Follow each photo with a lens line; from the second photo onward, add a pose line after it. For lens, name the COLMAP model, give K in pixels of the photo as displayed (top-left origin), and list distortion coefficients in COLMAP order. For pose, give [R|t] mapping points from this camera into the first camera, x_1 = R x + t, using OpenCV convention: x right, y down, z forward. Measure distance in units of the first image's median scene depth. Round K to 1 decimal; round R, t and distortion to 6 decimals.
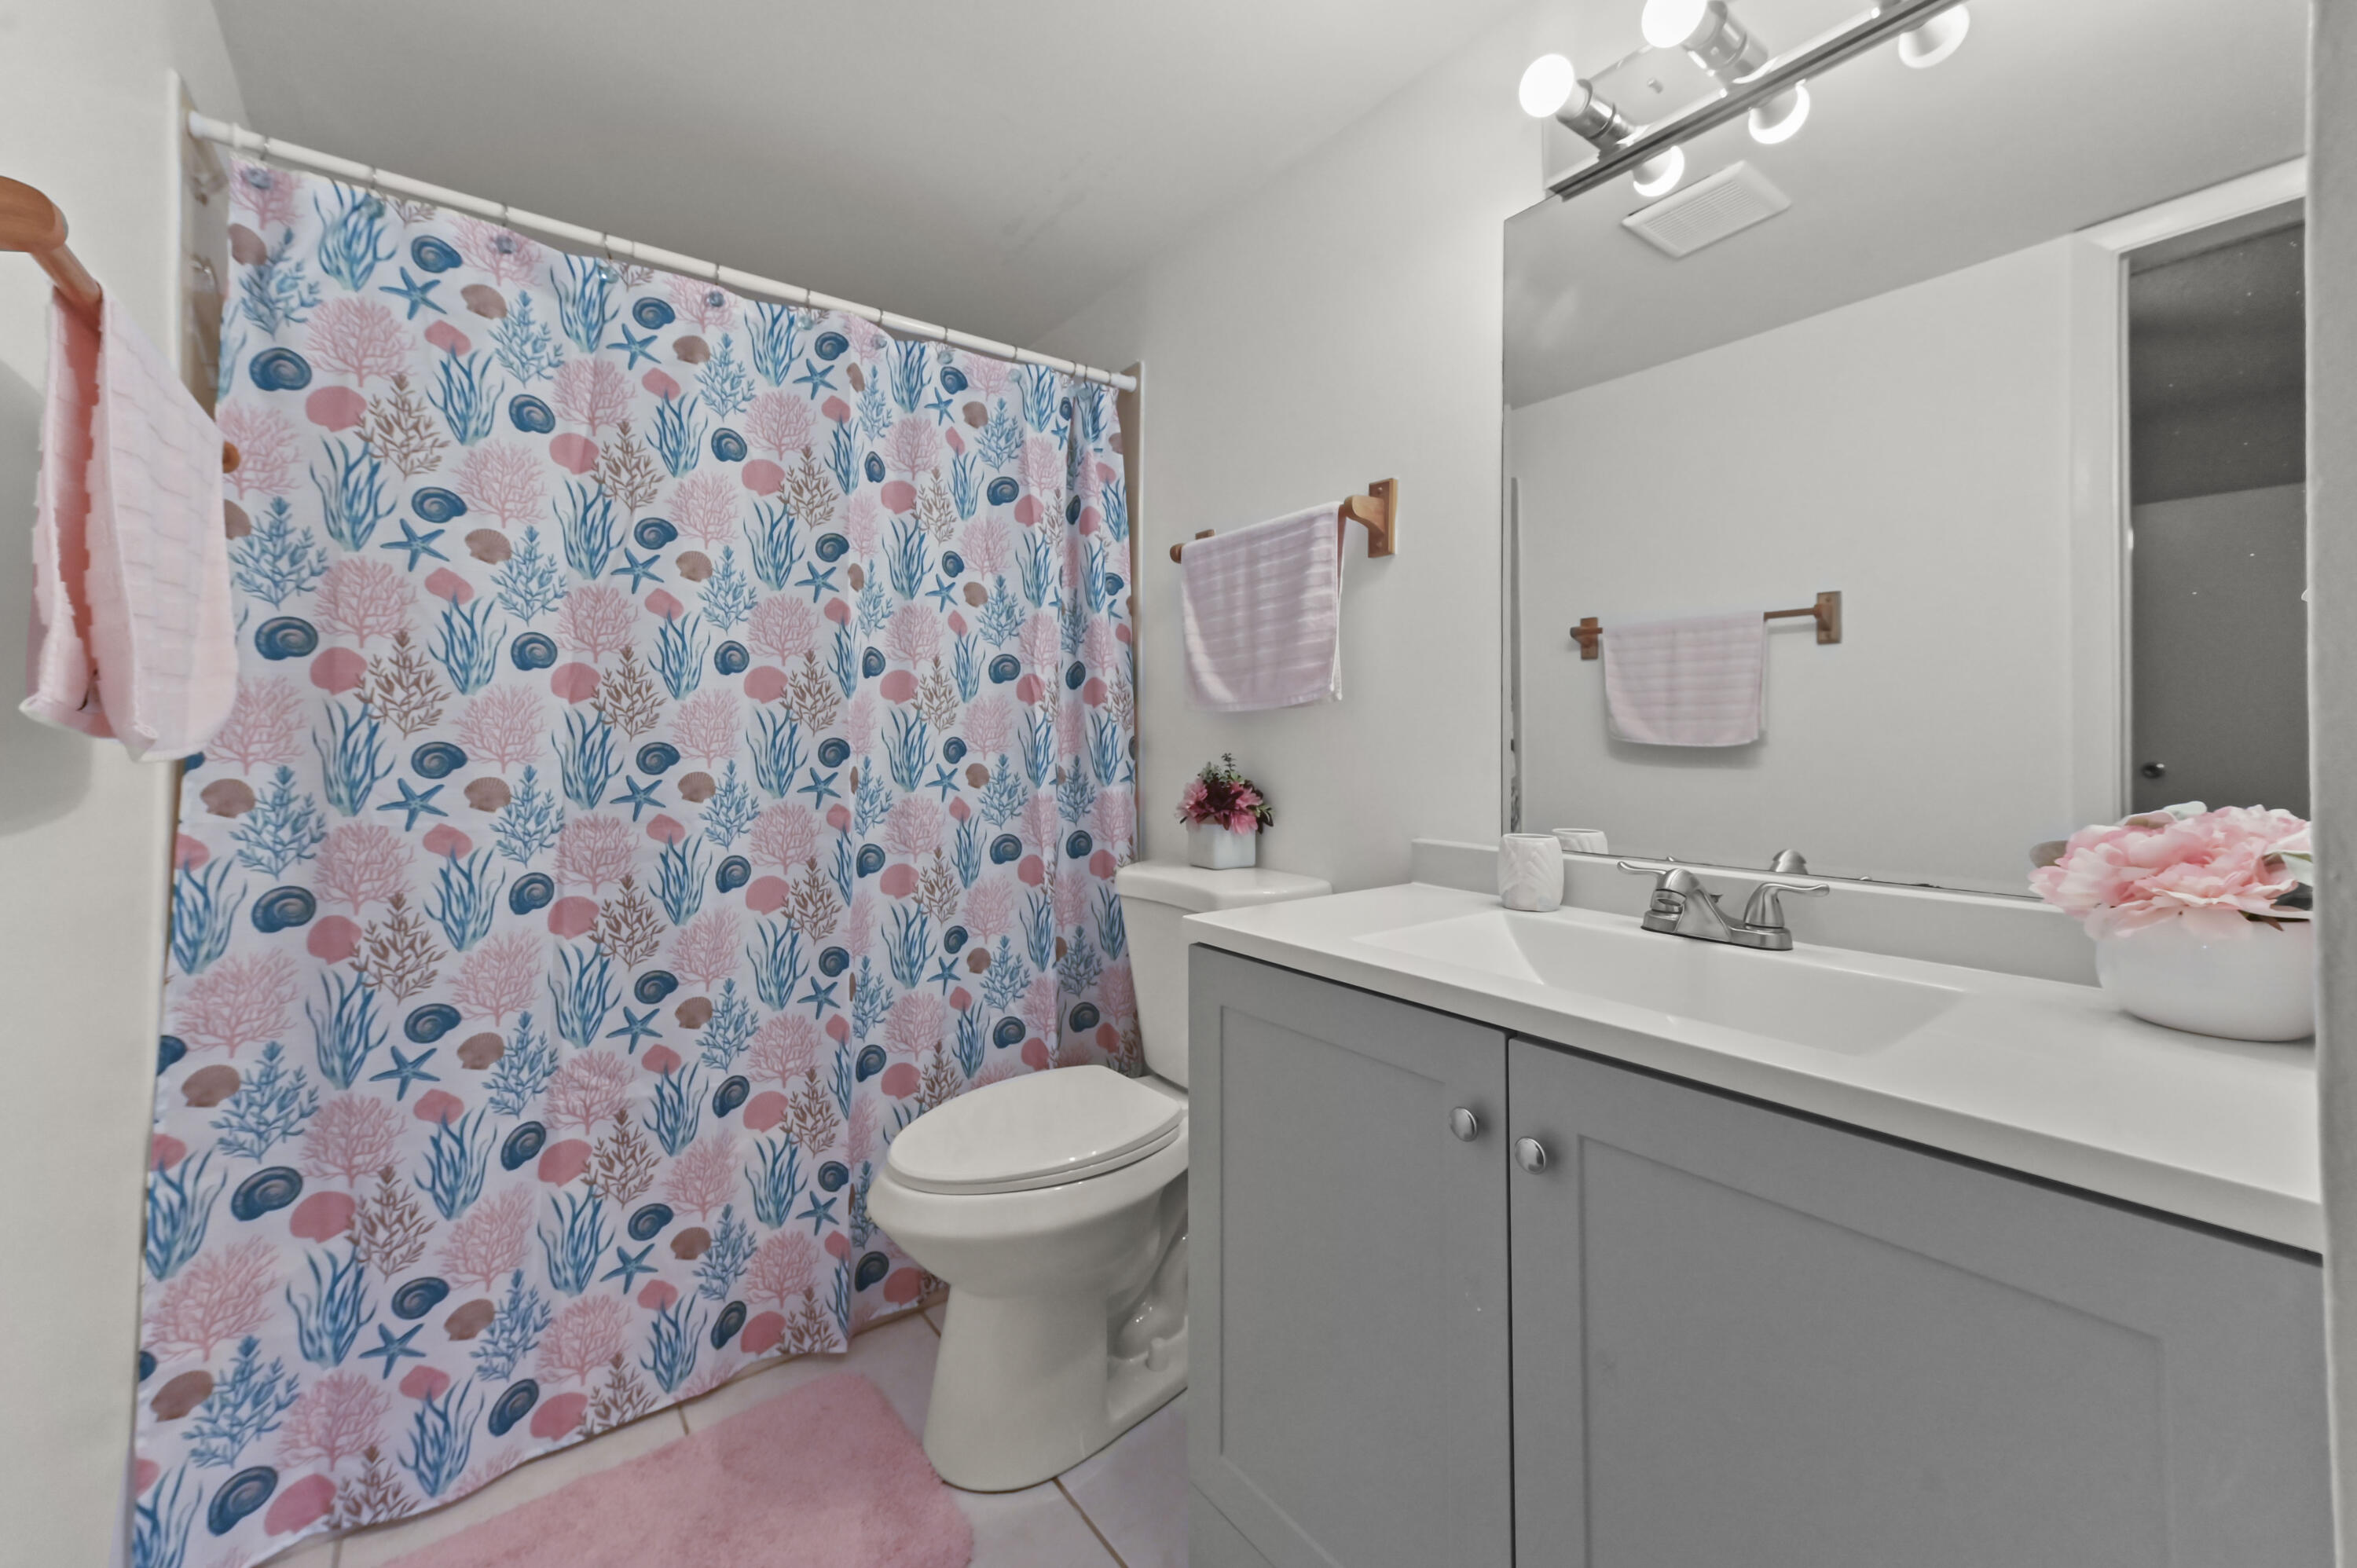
lens RADIAL K [[930.8, 0, 1169.2], [0, 930.8, 734.4], [0, 0, 1]] dist [0.013027, 0.000783]
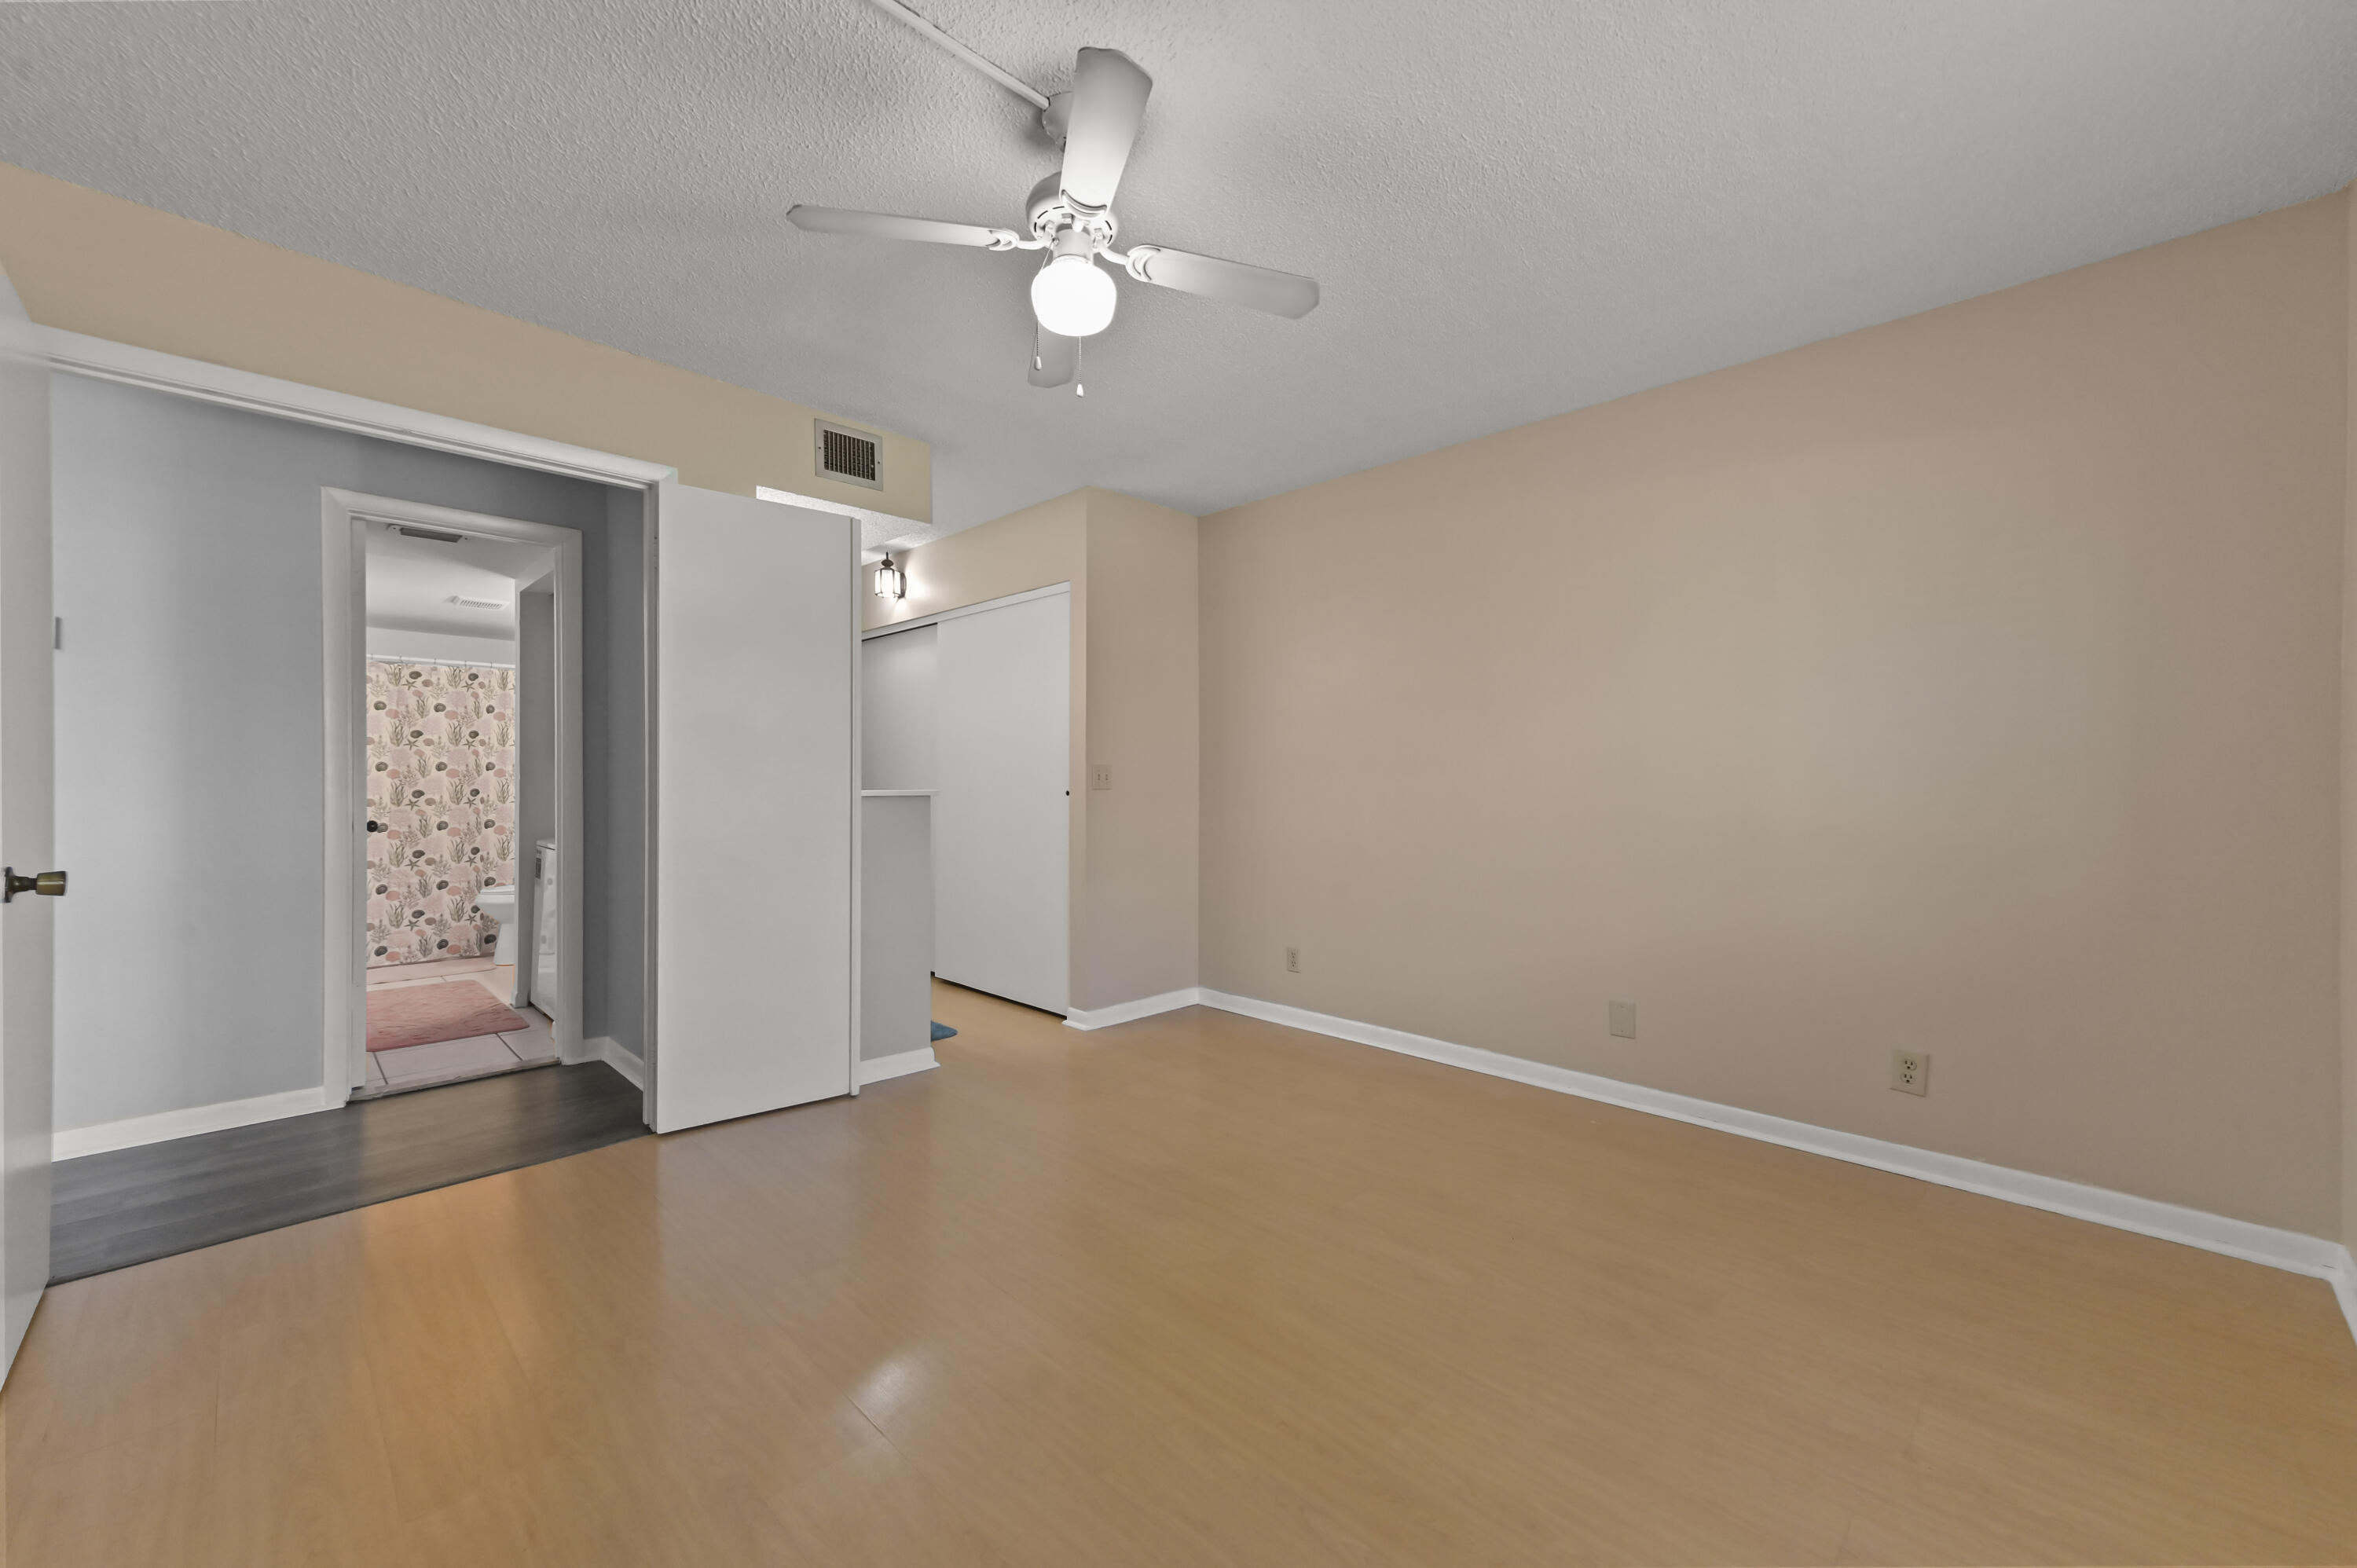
lens RADIAL K [[930.8, 0, 1178.5], [0, 930.8, 797.6], [0, 0, 1]] dist [0.013027, 0.000783]
pose [[0.992181, -0.001244, 0.124801, 1.984291], [-0.001654, 0.999731, 0.023116, -0.052391], [-0.124796, -0.023142, 0.991912, -3.080208]]
